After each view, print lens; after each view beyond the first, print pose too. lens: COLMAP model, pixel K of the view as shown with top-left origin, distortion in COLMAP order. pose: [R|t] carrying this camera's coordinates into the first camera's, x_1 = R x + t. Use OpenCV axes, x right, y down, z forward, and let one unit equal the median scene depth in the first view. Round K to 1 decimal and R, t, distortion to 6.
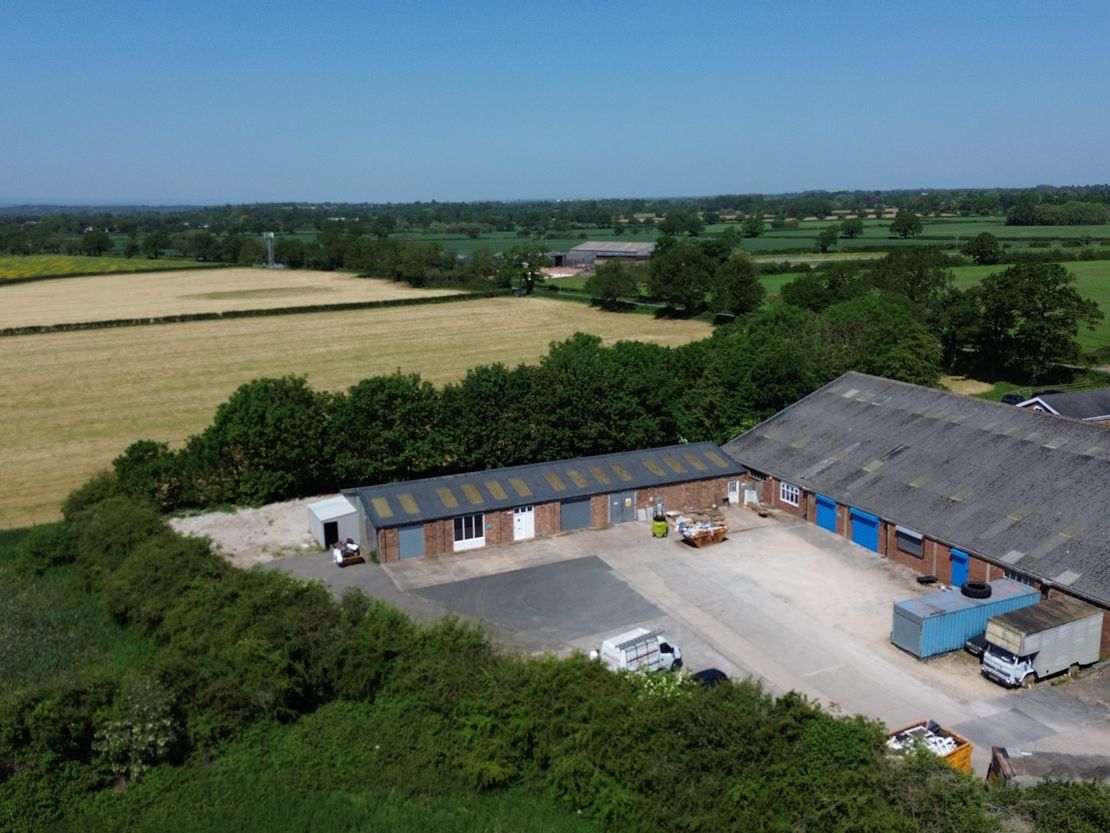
lens RADIAL K [[1029.4, 0, 555.0], [0, 1029.4, 416.5], [0, 0, 1]] dist [0.116365, -0.161474]
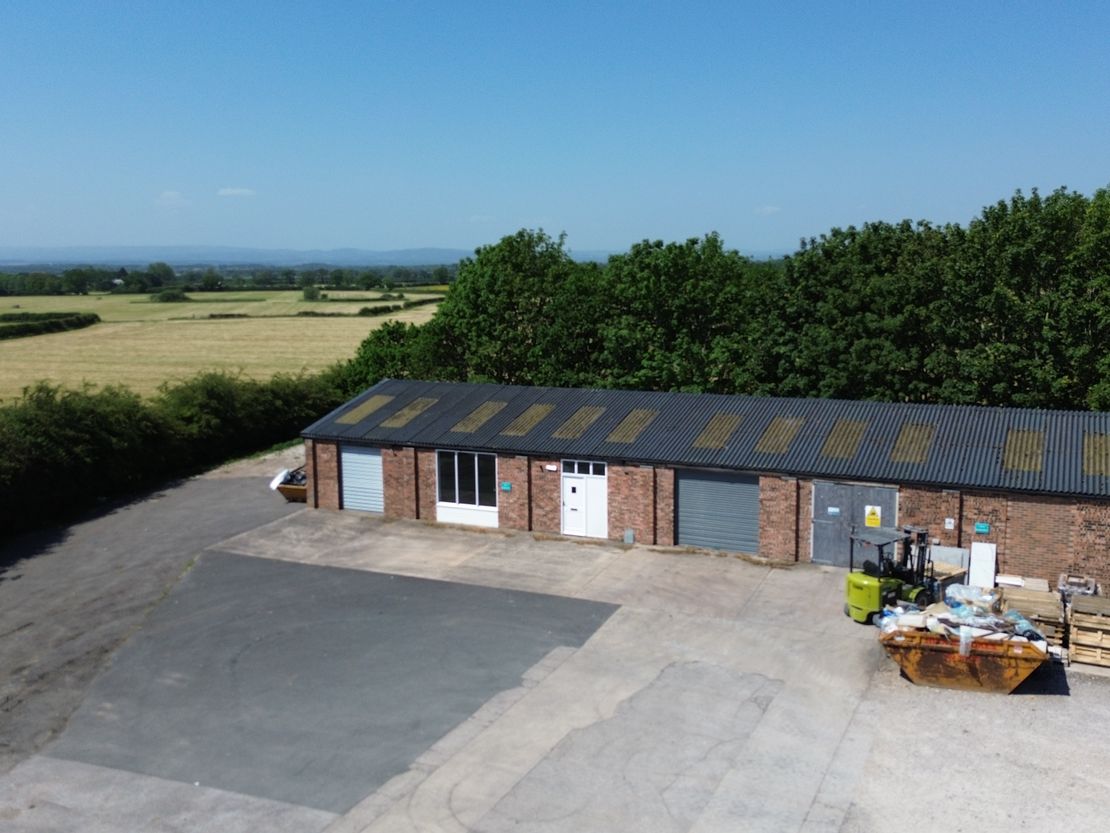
lens RADIAL K [[1042.8, 0, 564.2], [0, 1042.8, 380.6], [0, 0, 1]] dist [0.110522, -0.205617]
pose [[0.615681, 0.091746, -0.782636, 0.307353], [-0.156670, 0.987623, -0.007473, 0.059967], [0.772264, 0.127217, 0.622435, 0.728501]]
